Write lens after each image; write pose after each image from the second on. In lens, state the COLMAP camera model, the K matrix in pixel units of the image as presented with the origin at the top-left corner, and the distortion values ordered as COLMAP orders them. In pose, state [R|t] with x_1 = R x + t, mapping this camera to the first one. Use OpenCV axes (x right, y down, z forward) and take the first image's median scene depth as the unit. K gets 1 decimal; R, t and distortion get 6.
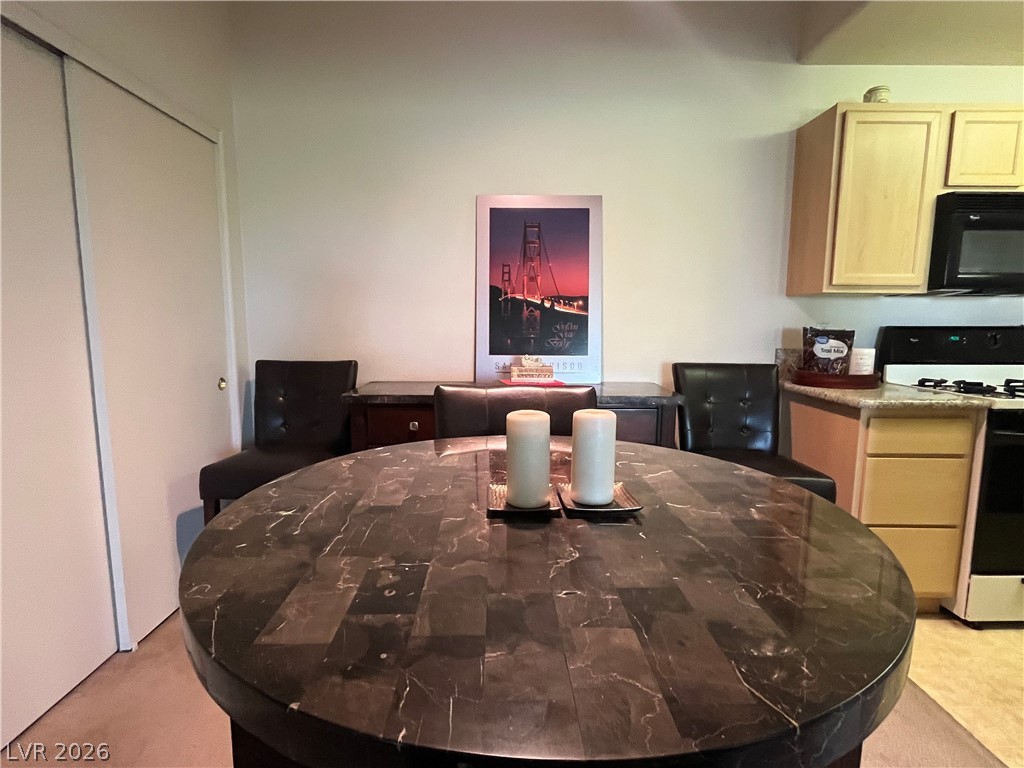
lens RADIAL K [[508.5, 0, 508.0], [0, 508.5, 383.0], [0, 0, 1]] dist [-0.005237, 0.000128]
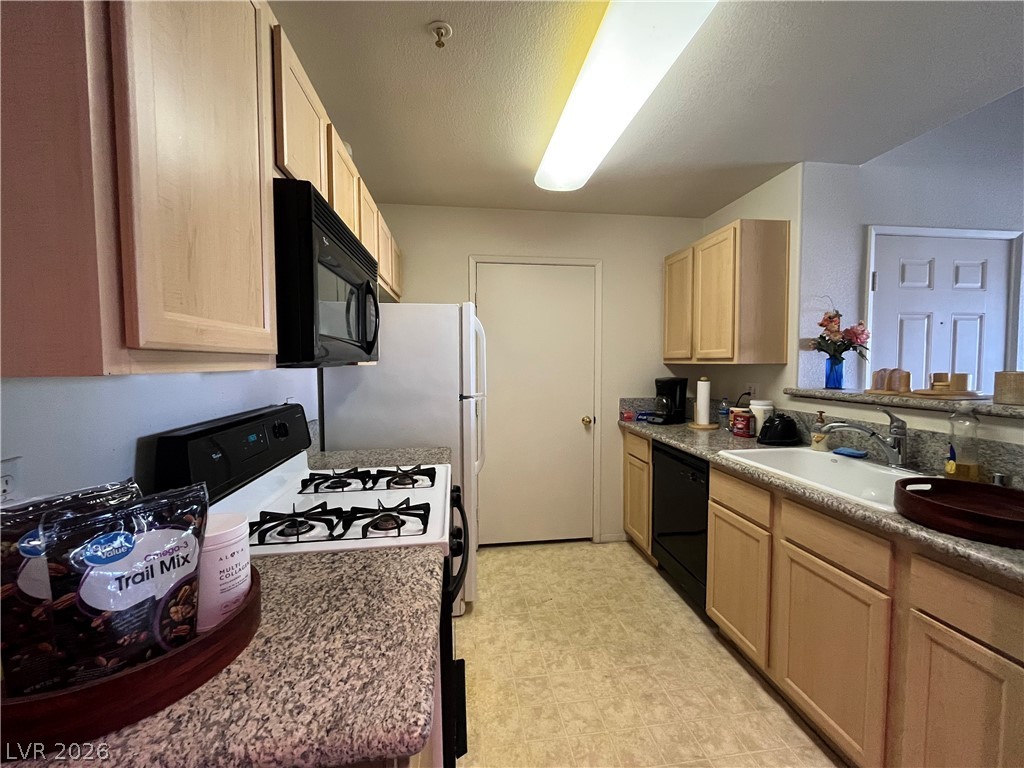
lens RADIAL K [[418.9, 0, 511.2], [0, 418.9, 382.5], [0, 0, 1]] dist [-0.003721, -0.000416]
pose [[-0.131422, -0.052016, 0.989961, 0.348051], [0.129286, 0.989194, 0.069139, -0.146209], [-0.982860, 0.137075, -0.123277, 0.744307]]
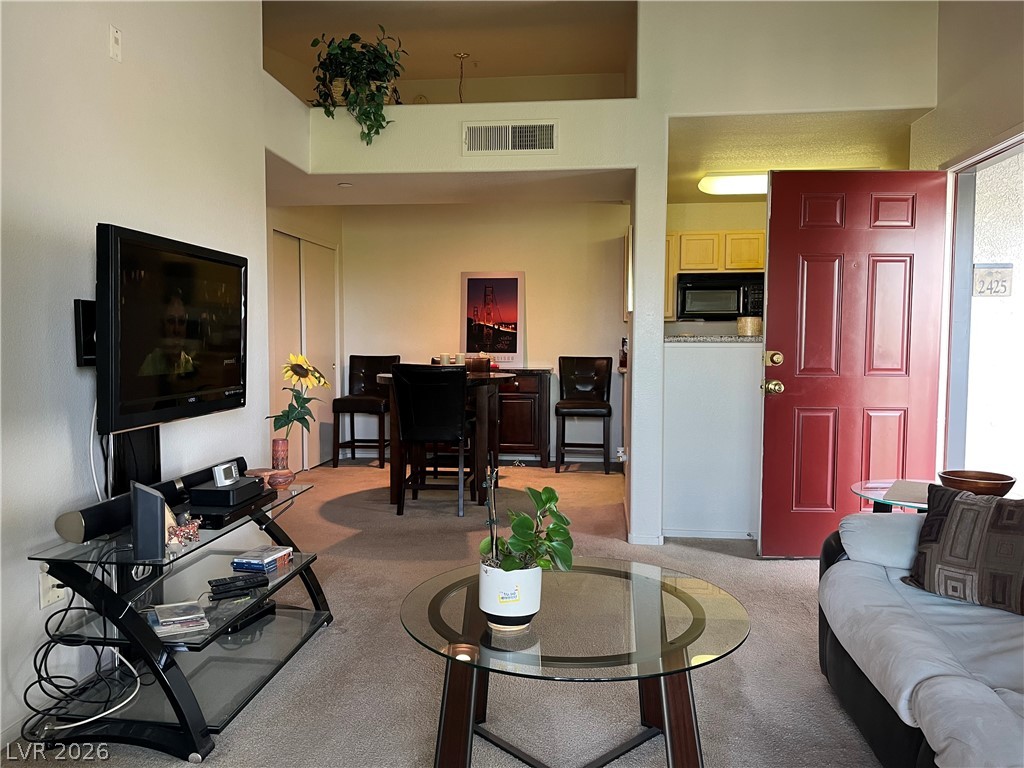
lens RADIAL K [[775.4, 0, 510.8], [0, 775.4, 384.7], [0, 0, 1]] dist [0.070910, -0.094946]
pose [[0.993495, 0.003954, -0.113807, 0.472828], [-0.011357, 0.997854, -0.064480, 0.257206], [0.113307, 0.065353, 0.991408, -1.927212]]
